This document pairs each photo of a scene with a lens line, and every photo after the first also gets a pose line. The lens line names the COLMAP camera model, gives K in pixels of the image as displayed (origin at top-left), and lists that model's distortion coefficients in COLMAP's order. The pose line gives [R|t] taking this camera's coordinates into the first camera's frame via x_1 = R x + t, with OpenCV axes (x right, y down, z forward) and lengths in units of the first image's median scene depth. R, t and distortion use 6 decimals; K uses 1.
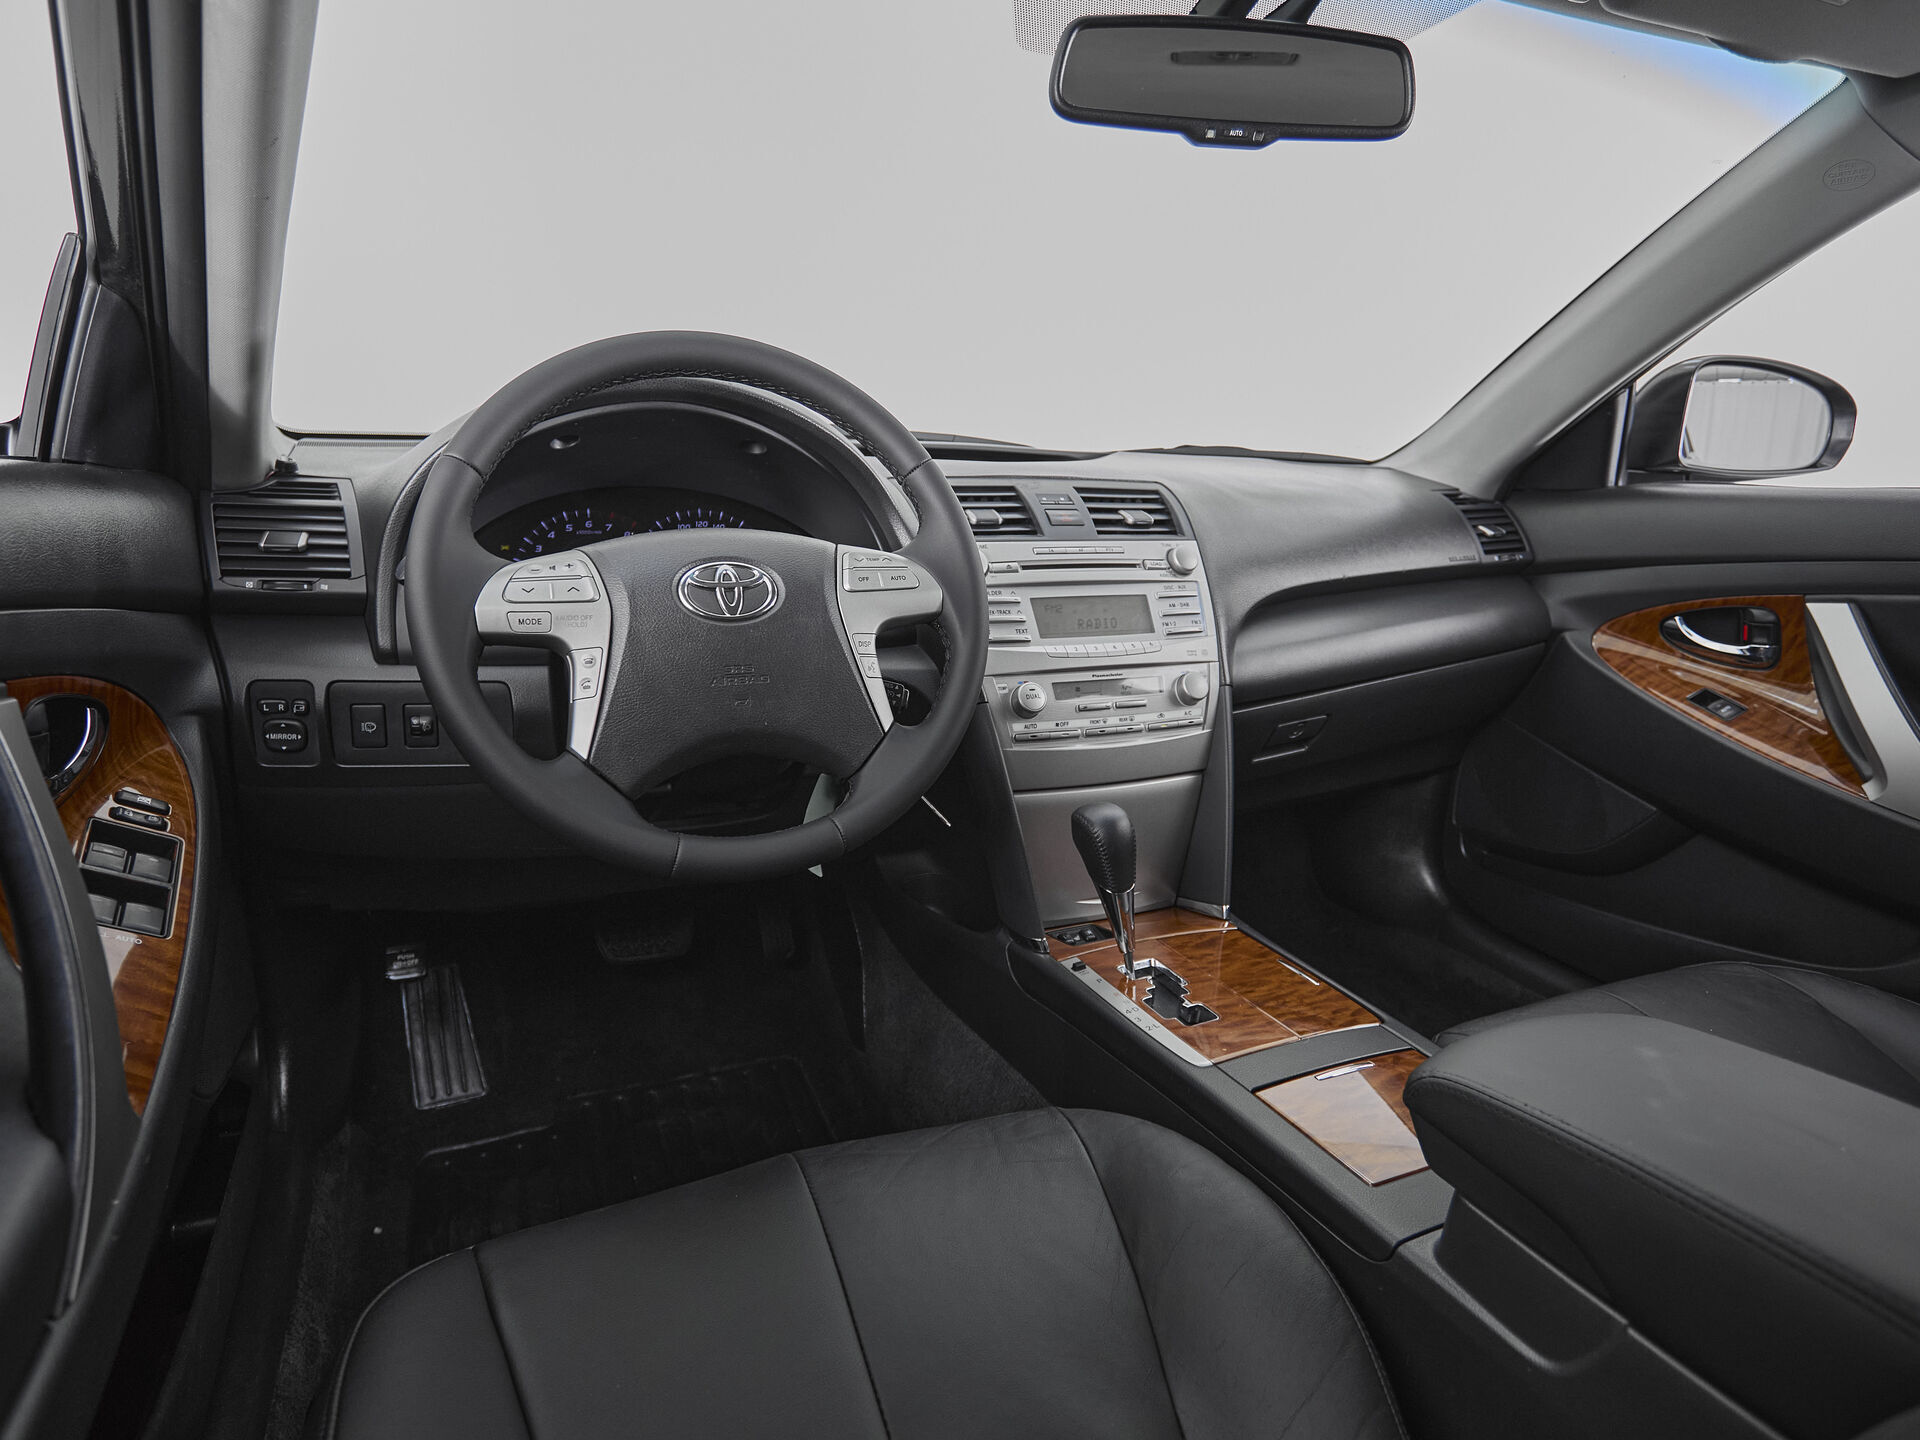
lens RADIAL K [[1066.3, 0, 945.3], [0, 1066.3, 710.4], [0, 0, 1]] dist [0.001579, 0.000681]
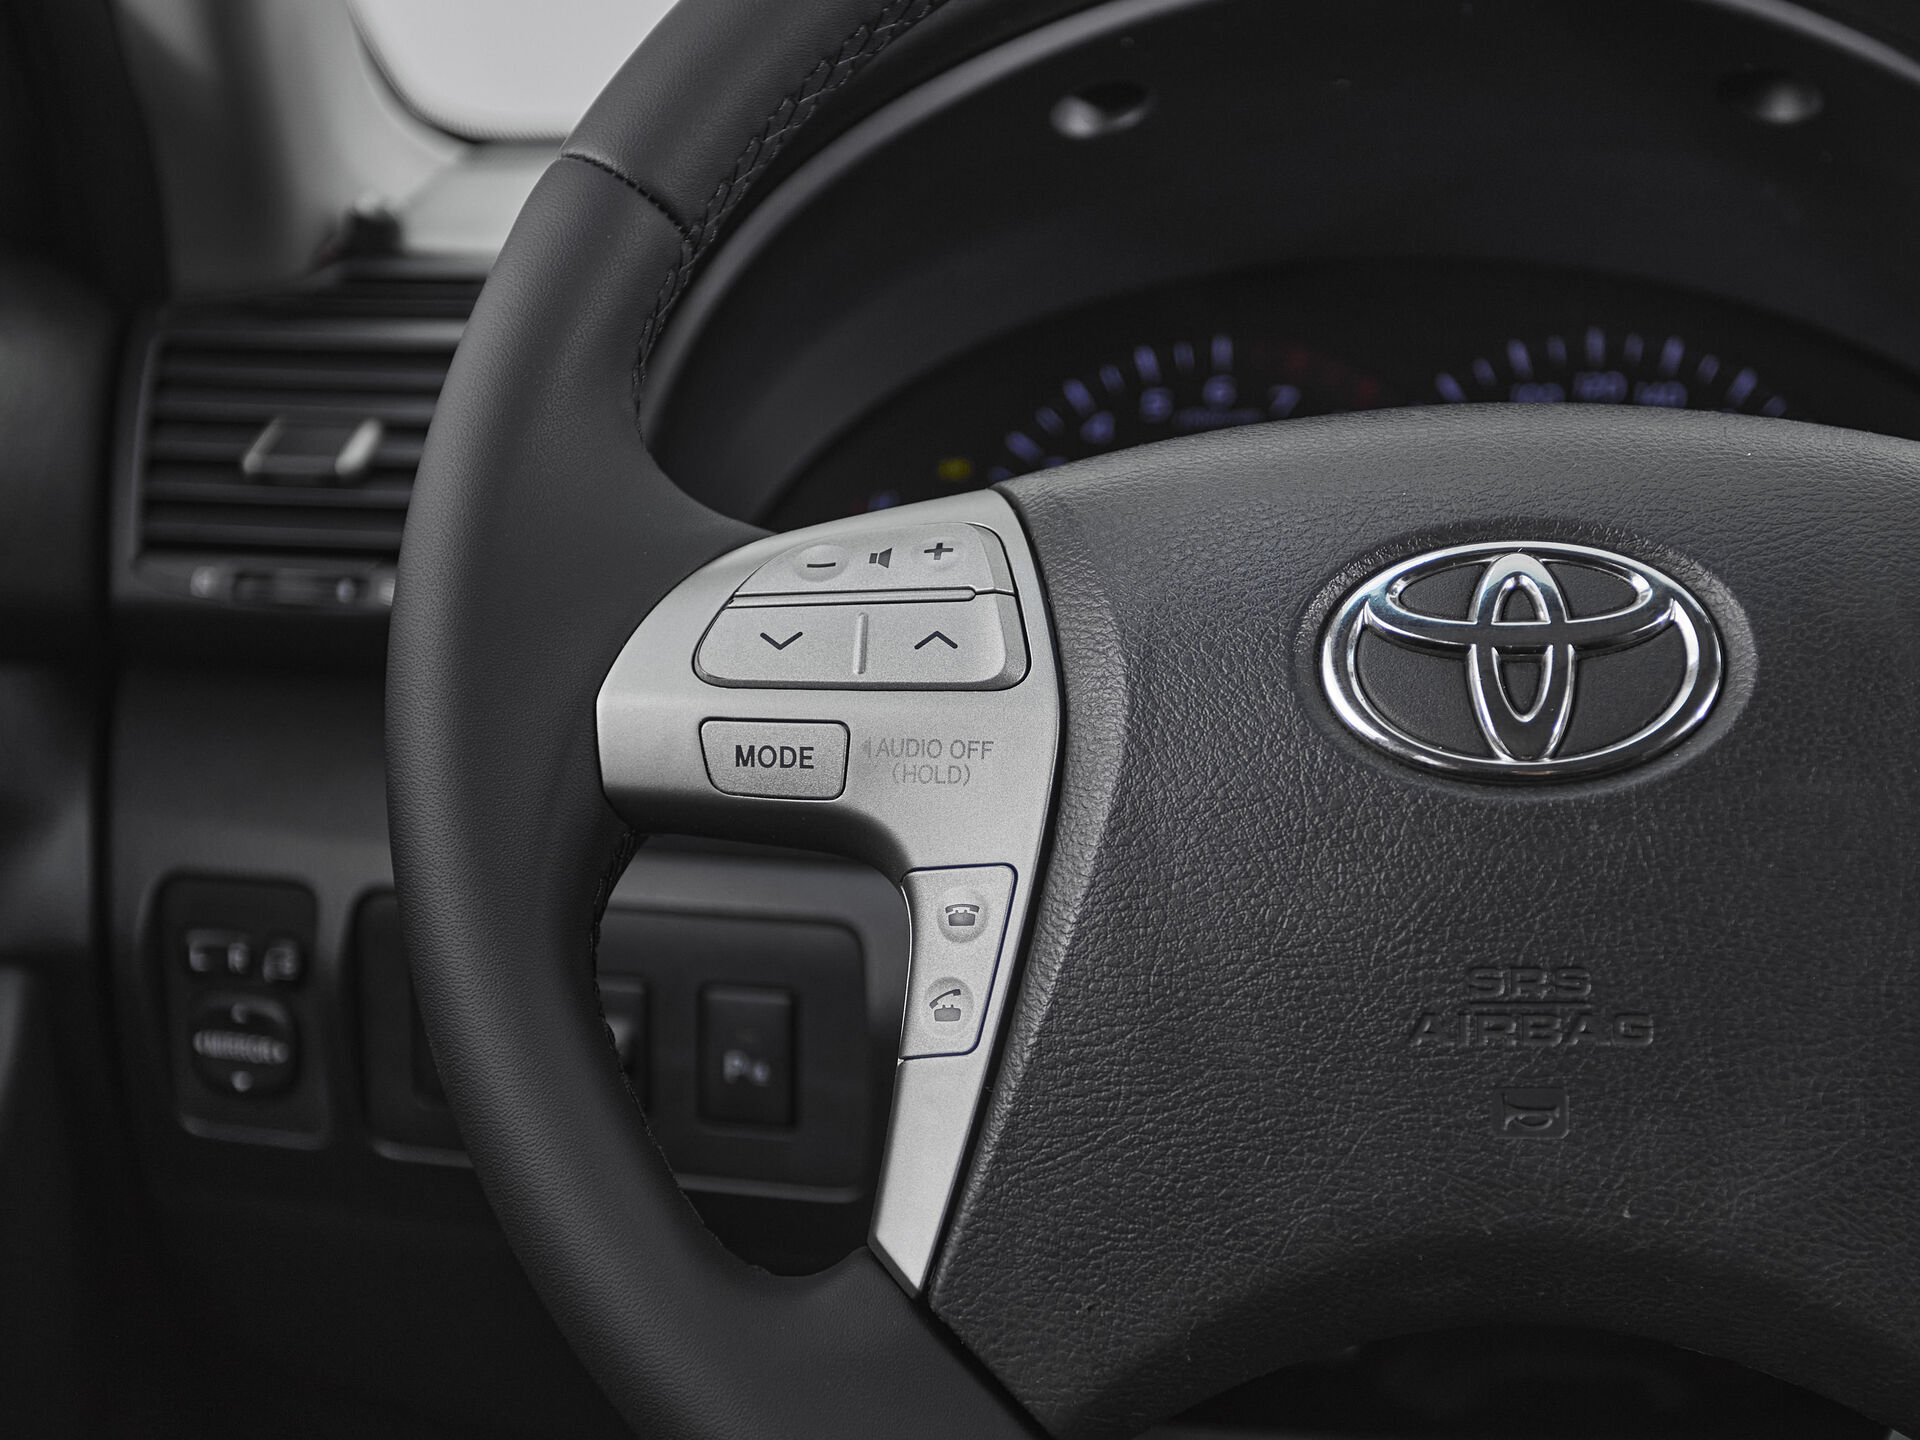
lens RADIAL K [[3004.2, 0, 1044.5], [0, 3004.2, 862.3], [0, 0, 1]] dist [0.020961, 0.000000]
pose [[0.885896, 0.063632, -0.459499, 0.016293], [-0.070211, 0.997528, 0.002775, -0.042920], [0.458540, 0.029804, 0.888174, 0.239679]]
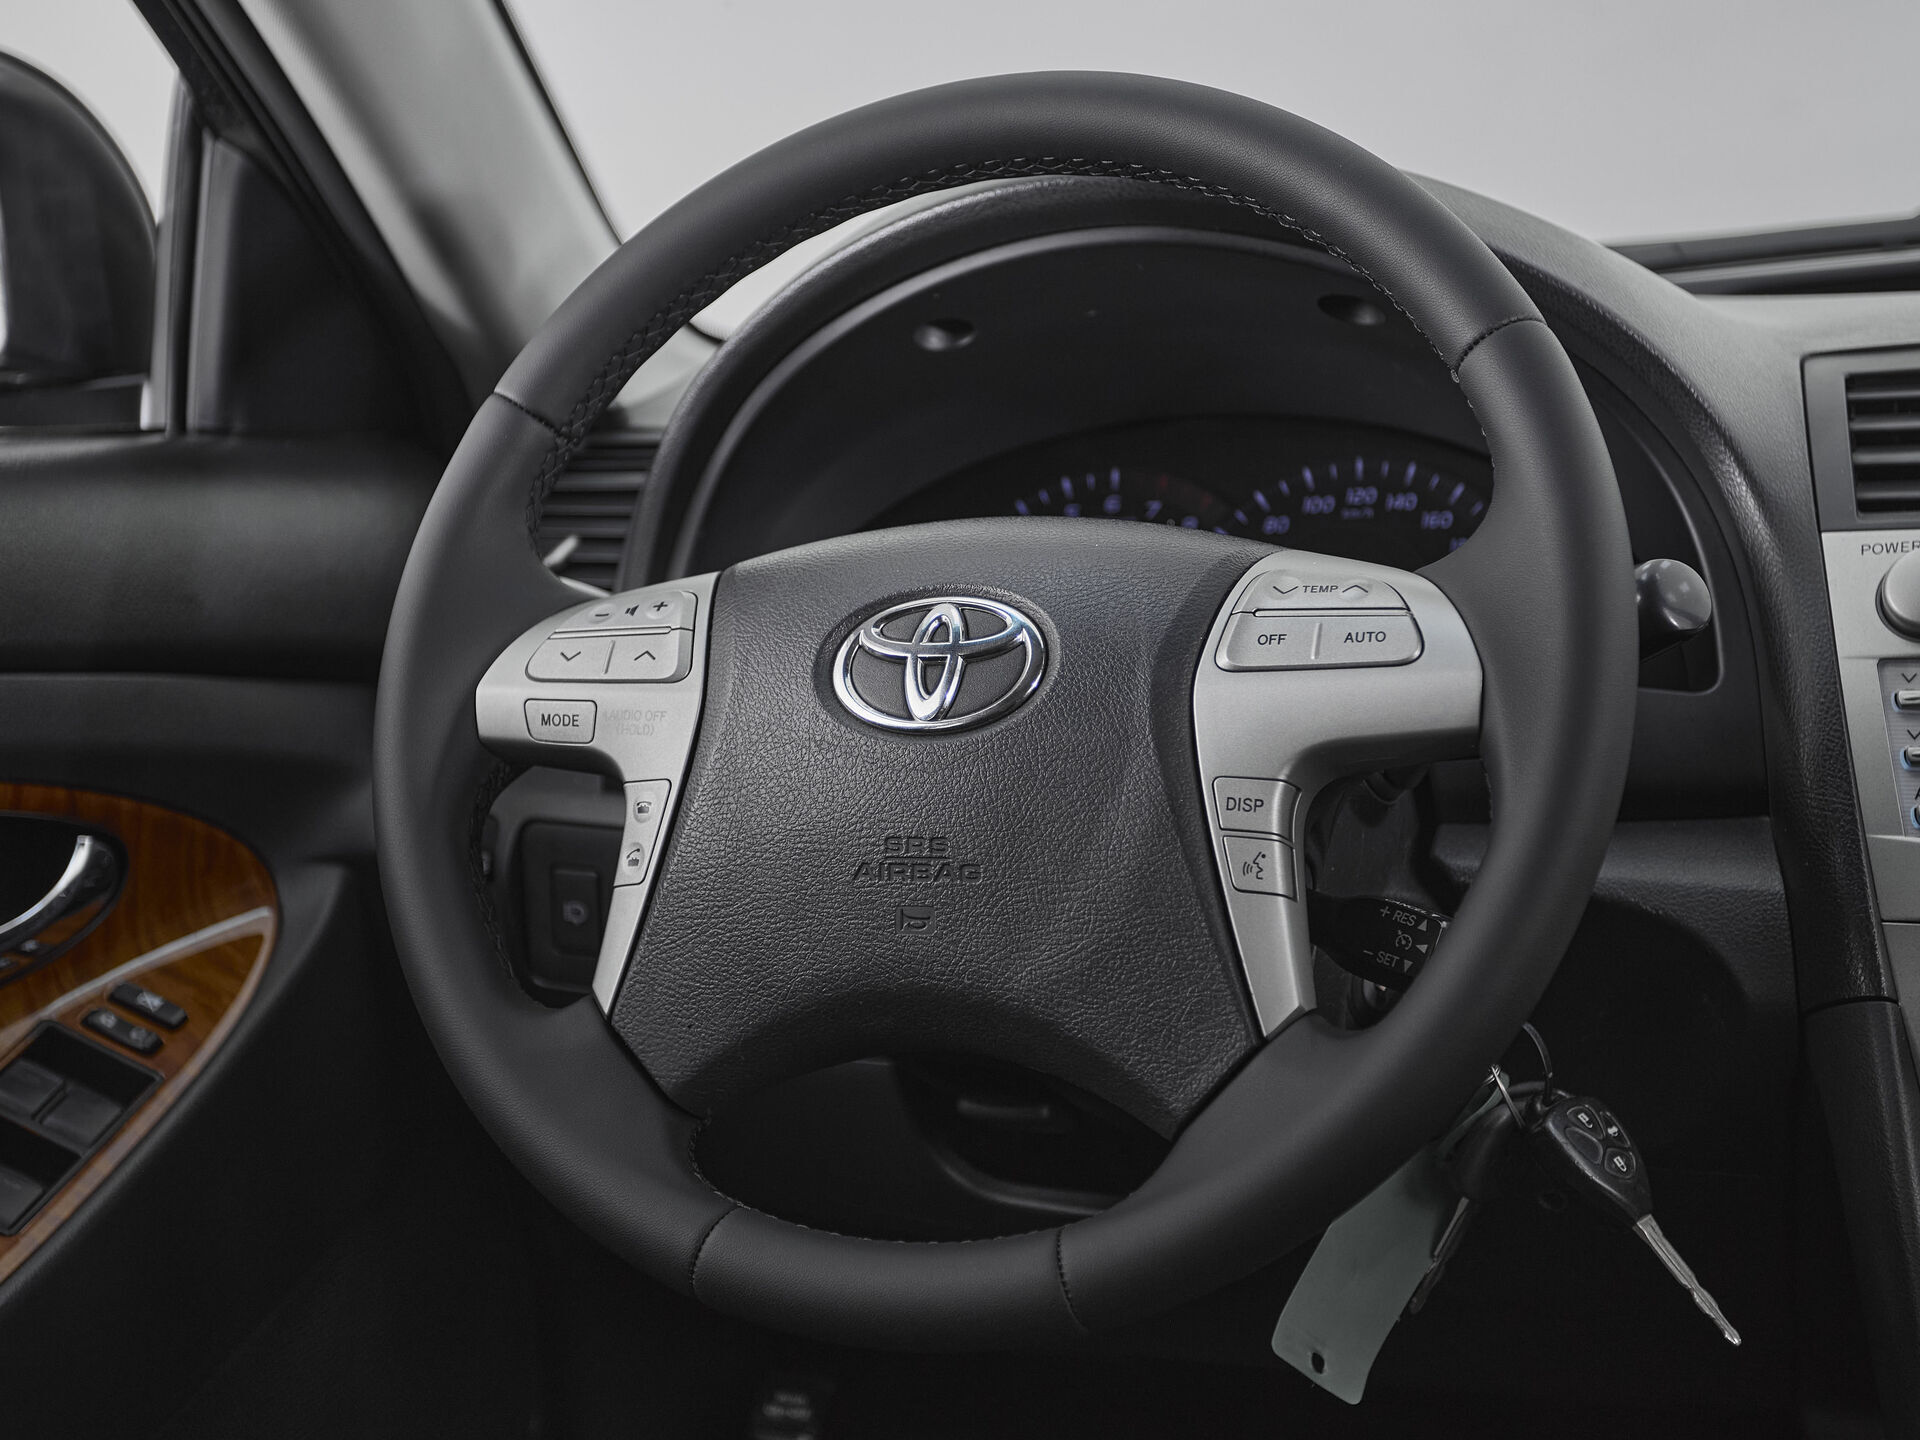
lens RADIAL K [[2628.2, 0, 946.0], [0, 2628.2, 709.7], [0, 0, 1]] dist [0.042478, 0.000000]
pose [[0.711928, 0.030563, -0.701587, 0.395501], [-0.088561, 0.994984, -0.046522, -0.032184], [0.696646, 0.095253, 0.711063, 0.178549]]
